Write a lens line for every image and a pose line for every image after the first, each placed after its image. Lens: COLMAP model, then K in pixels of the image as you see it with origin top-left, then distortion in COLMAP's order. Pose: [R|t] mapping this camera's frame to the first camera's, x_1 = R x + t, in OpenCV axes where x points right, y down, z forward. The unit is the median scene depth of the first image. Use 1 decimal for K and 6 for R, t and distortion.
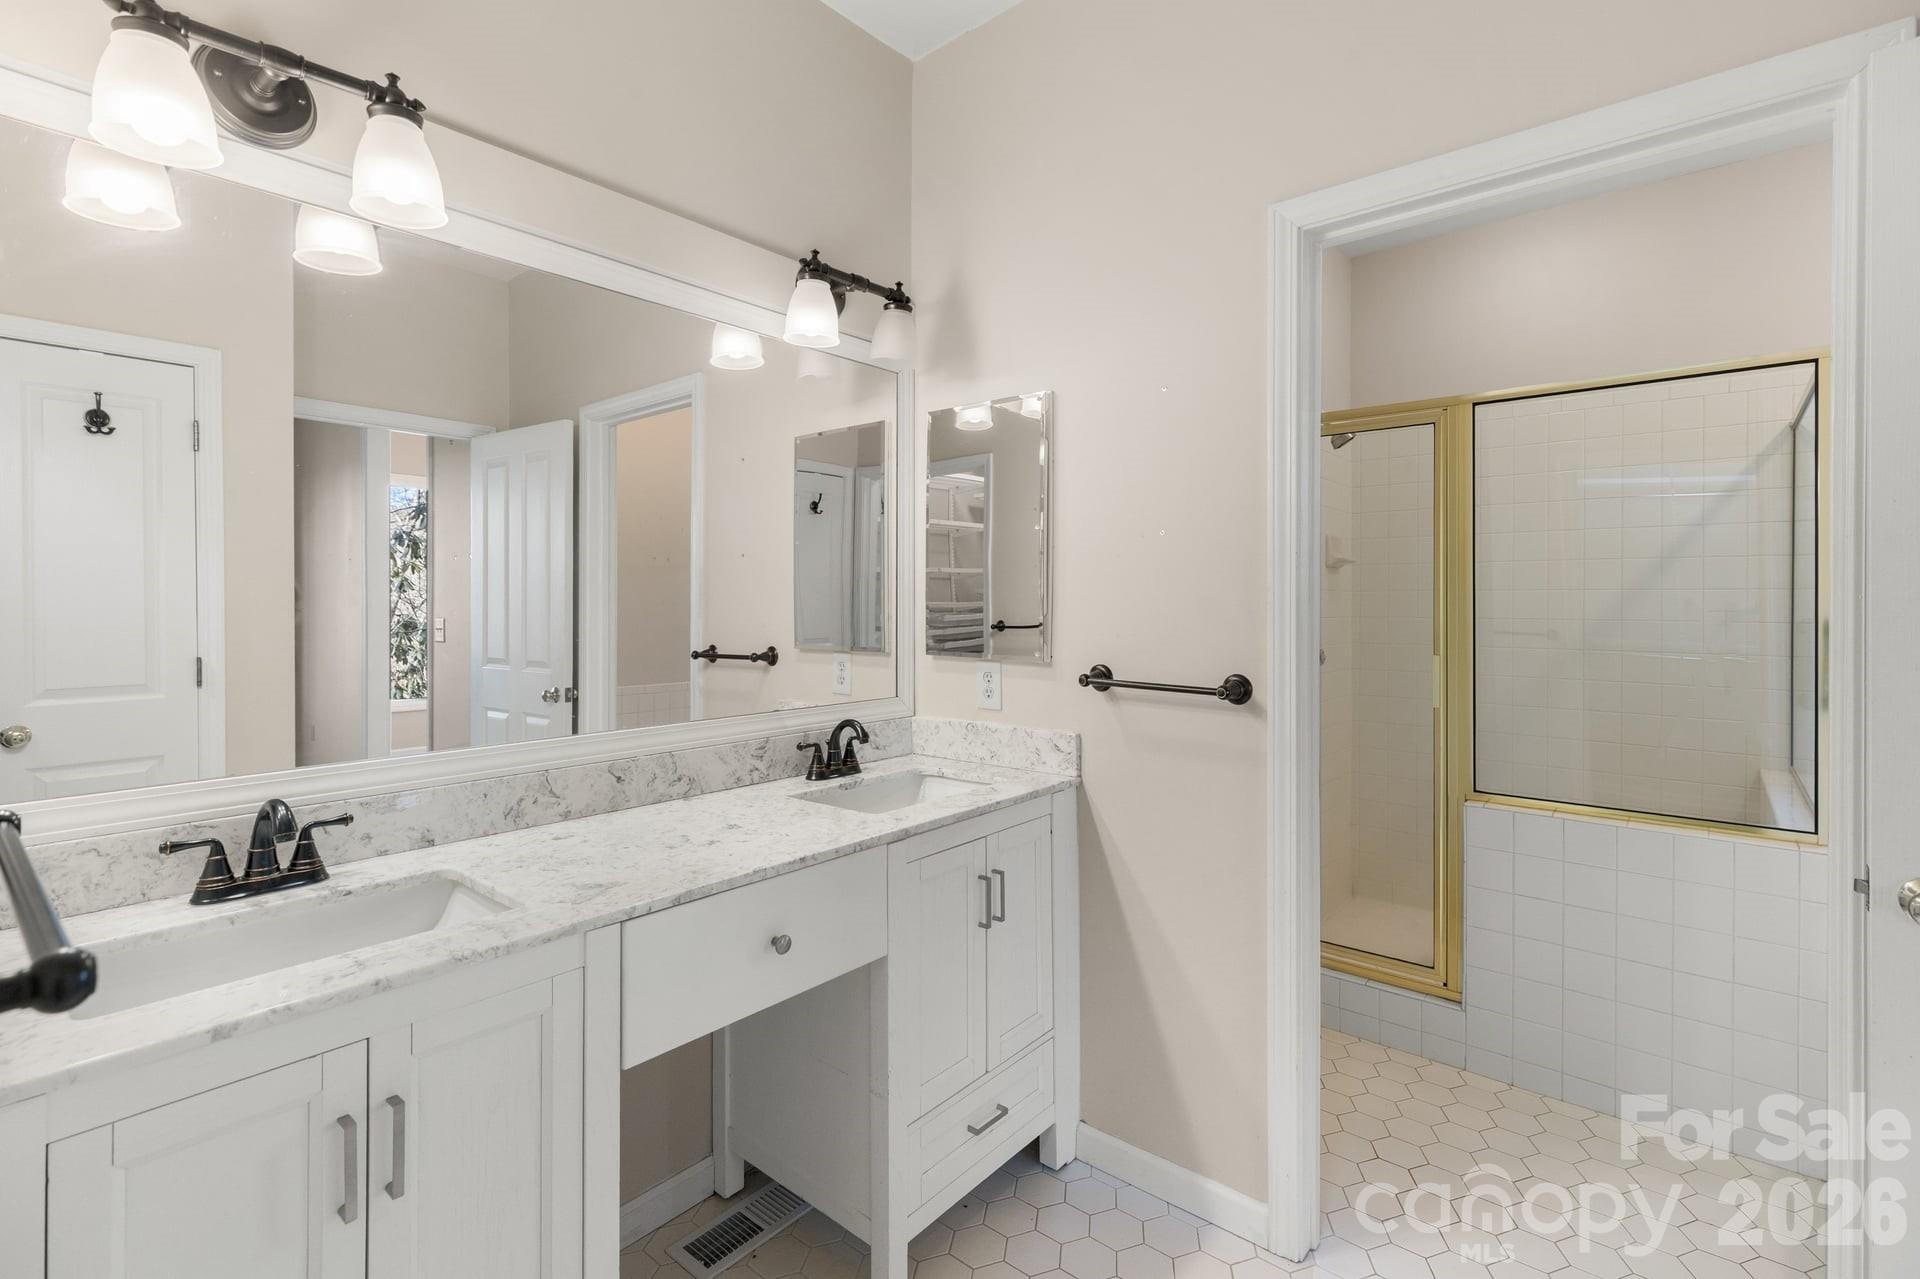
lens RADIAL K [[869.9, 0, 964.0], [0, 869.9, 627.9], [0, 0, 1]] dist [0.001660, -0.000176]
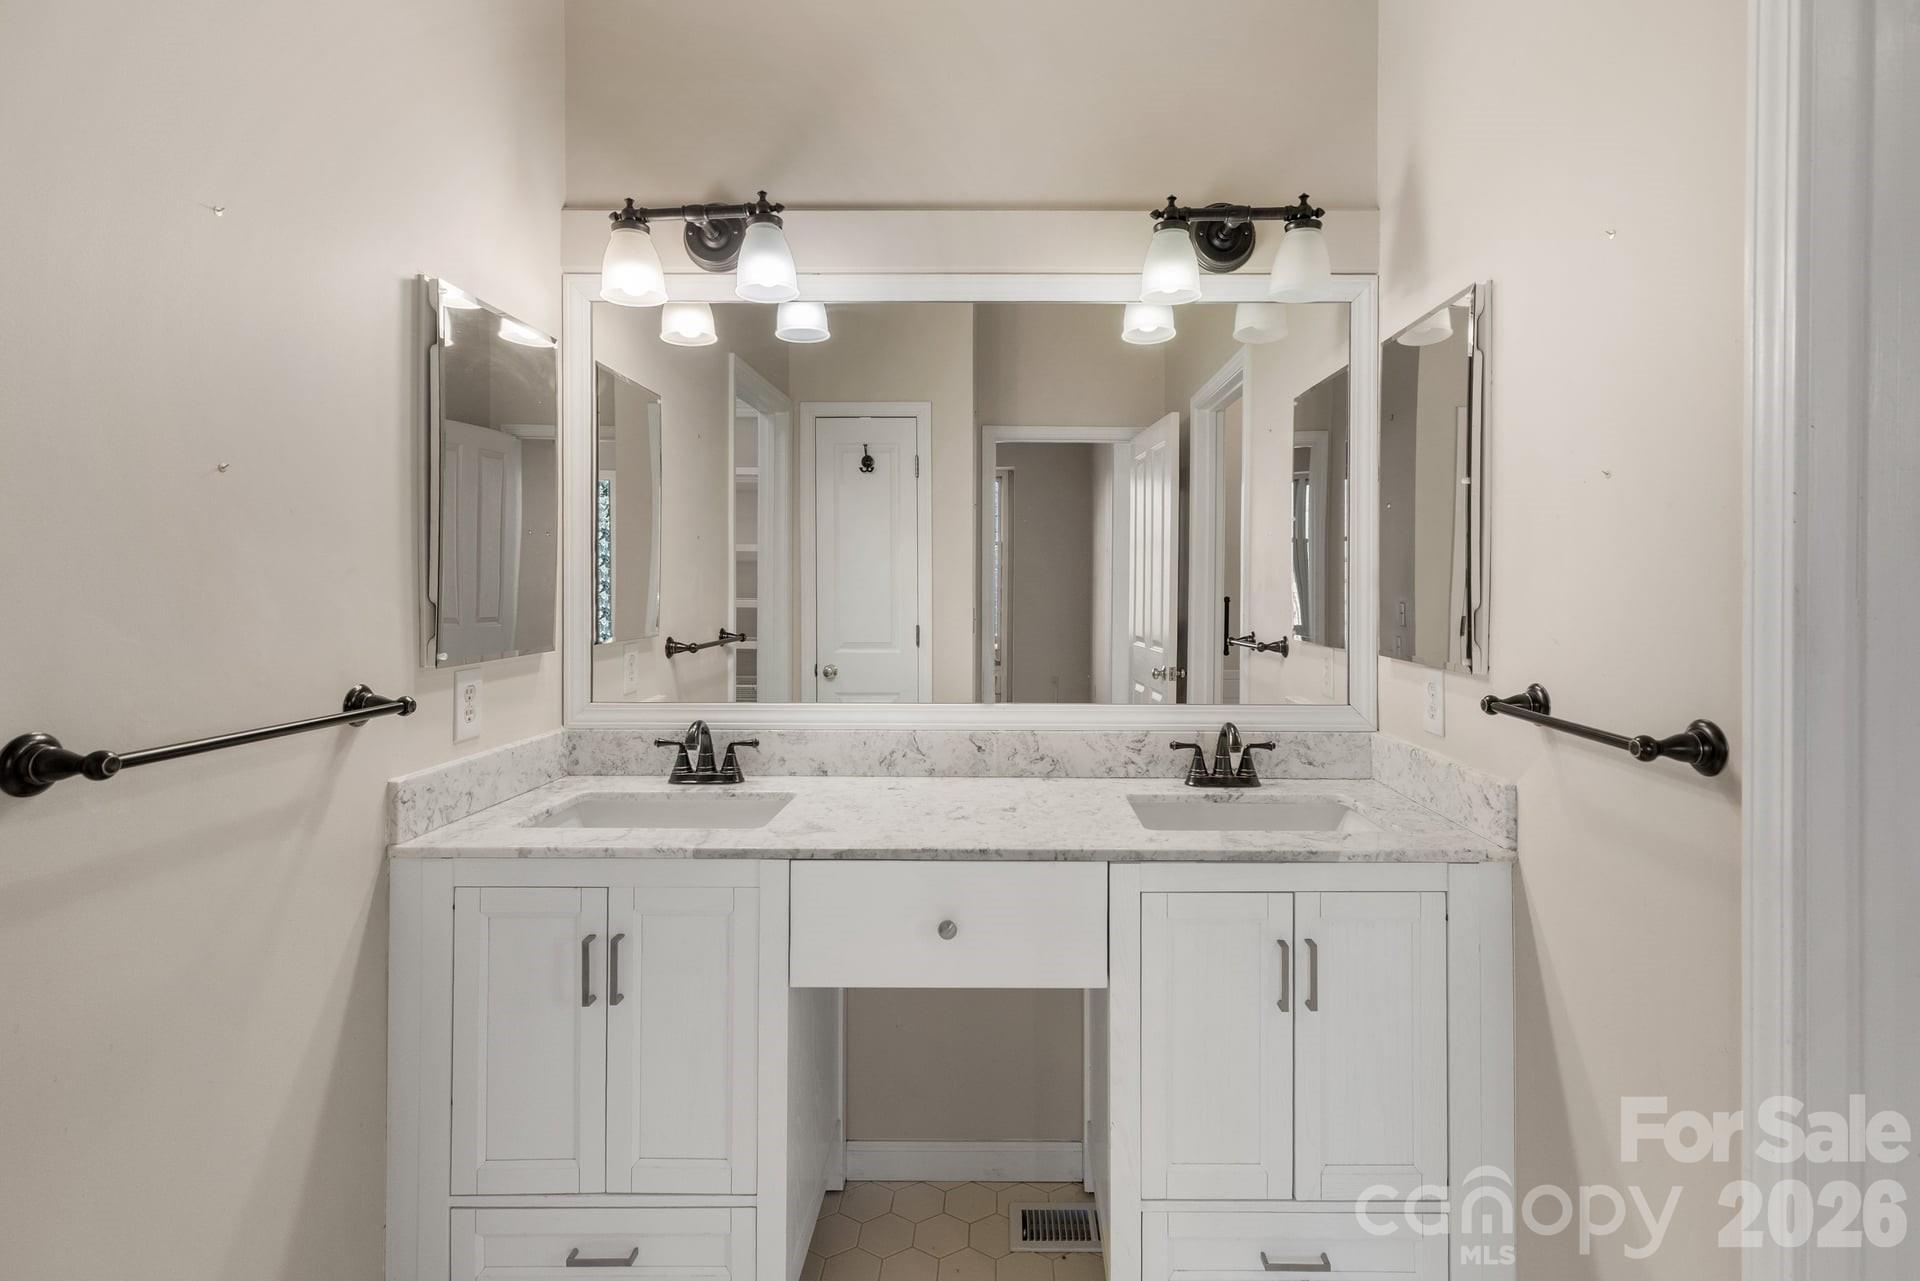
lens RADIAL K [[889.7, 0, 999.7], [0, 889.7, 610.1], [0, 0, 1]] dist [0.001388, -0.000401]
pose [[0.638713, 0.023623, -0.769082, 0.440825], [-0.025764, 0.999625, 0.009307, -0.009737], [0.769014, 0.013870, 0.639082, 0.283857]]
